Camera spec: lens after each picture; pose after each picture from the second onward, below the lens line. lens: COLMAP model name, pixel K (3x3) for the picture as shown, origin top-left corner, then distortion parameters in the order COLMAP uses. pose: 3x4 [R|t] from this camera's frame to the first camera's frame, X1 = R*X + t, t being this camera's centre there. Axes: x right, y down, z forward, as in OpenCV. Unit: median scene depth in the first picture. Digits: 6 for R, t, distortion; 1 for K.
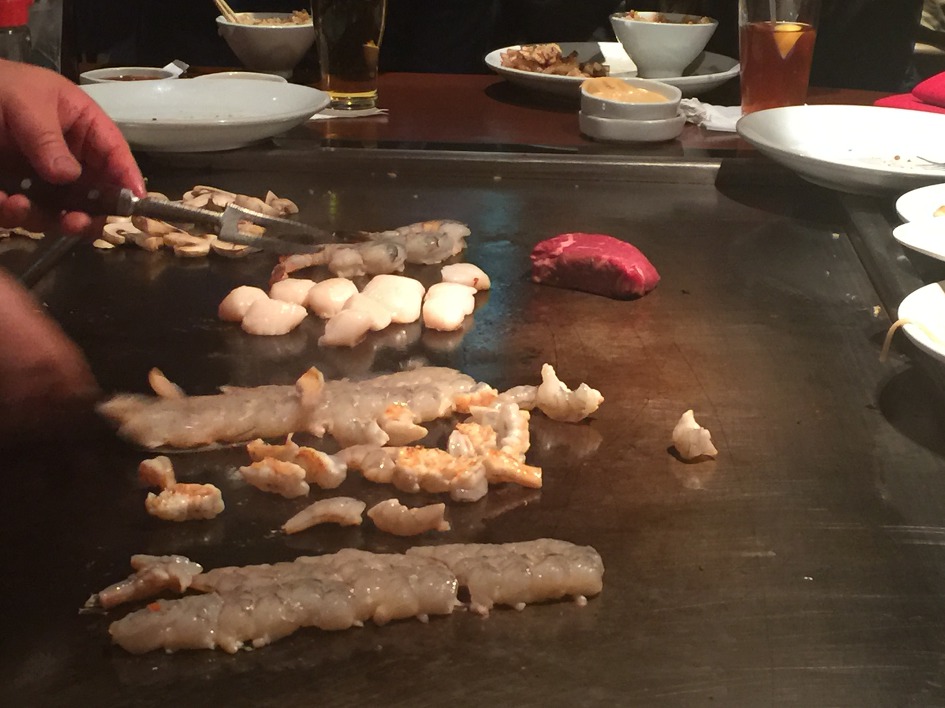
lens RADIAL K [[1895.2, 0, 472.5], [0, 1895.2, 354.0], [0, 0, 1]] dist [0.077912, 0.182799]
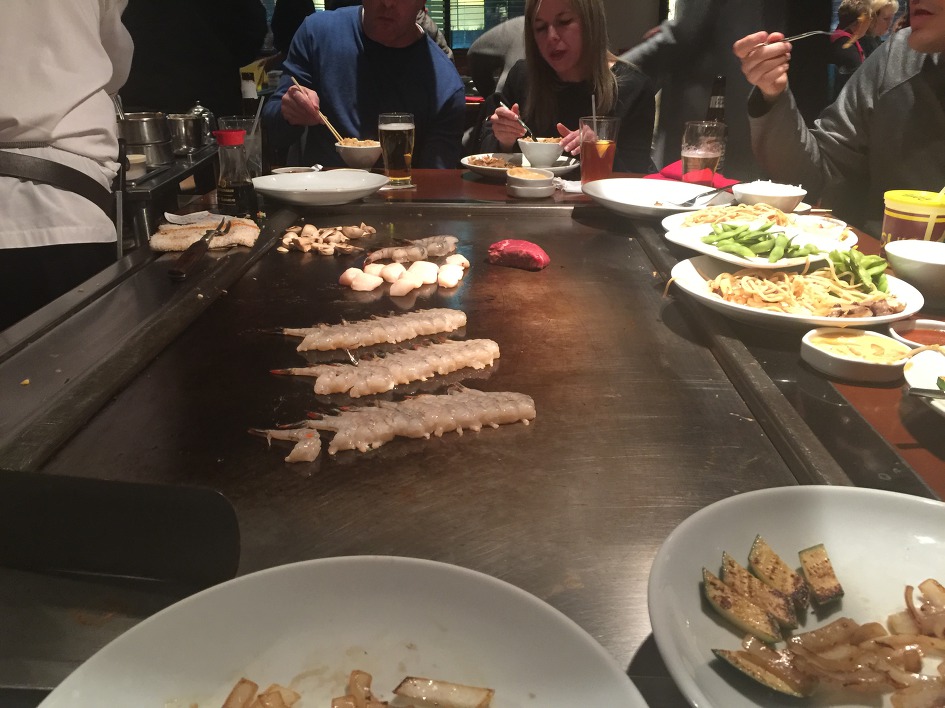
lens RADIAL K [[785.3, 0, 472.5], [0, 785.3, 354.0], [0, 0, 1]] dist [0.049561, -0.000068]
pose [[0.999402, -0.021102, 0.027384, -0.012837], [0.019109, 0.997285, 0.071117, -0.000253], [-0.028810, -0.070551, 0.997092, 0.127243]]
